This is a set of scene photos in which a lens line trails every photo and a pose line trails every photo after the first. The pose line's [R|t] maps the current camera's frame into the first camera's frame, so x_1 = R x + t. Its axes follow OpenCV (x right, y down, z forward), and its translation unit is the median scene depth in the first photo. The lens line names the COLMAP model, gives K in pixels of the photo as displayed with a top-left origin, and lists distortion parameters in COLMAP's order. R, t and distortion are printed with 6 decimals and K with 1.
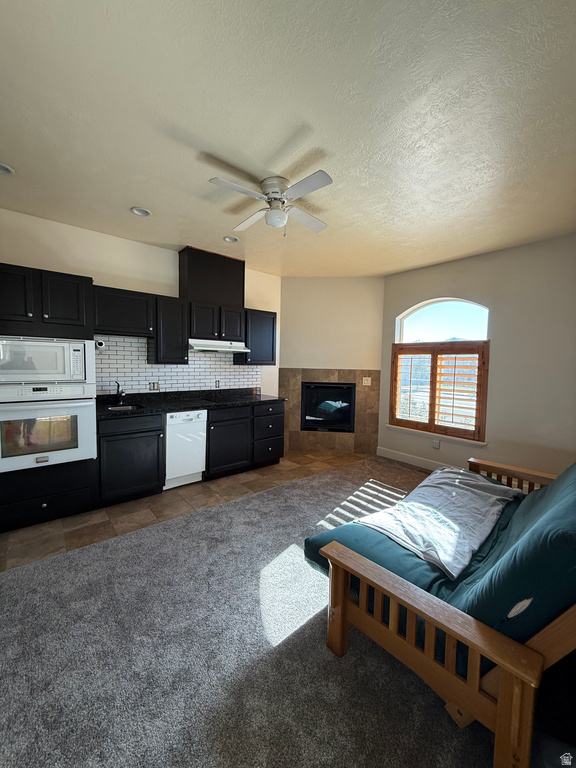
lens RADIAL K [[307.2, 0, 288.8], [0, 307.2, 382.6], [0, 0, 1]] dist [0.001706, 0.000094]
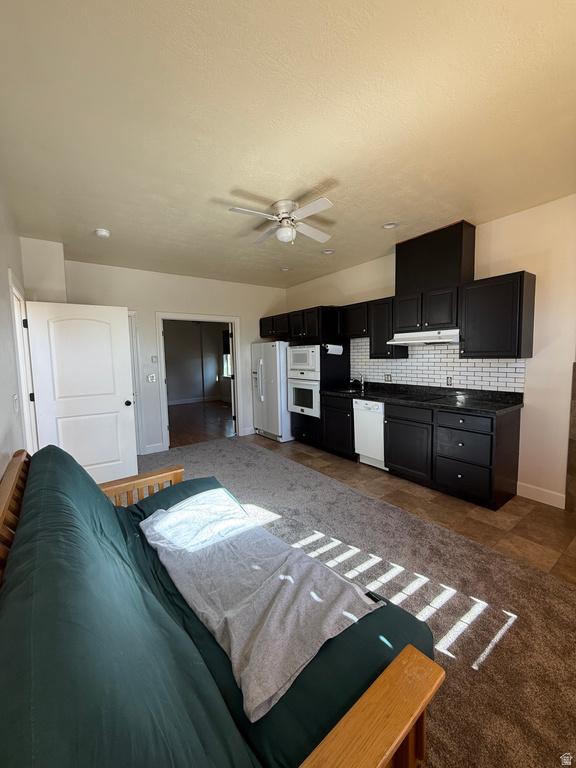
lens RADIAL K [[307.2, 0, 287.3], [0, 307.2, 381.7], [0, 0, 1]] dist [0.001706, 0.000094]
pose [[-0.079432, 0.065330, -0.994697, 0.765077], [-0.049703, 0.996349, 0.069408, -0.036386], [0.995600, 0.054953, -0.075895, 0.742789]]
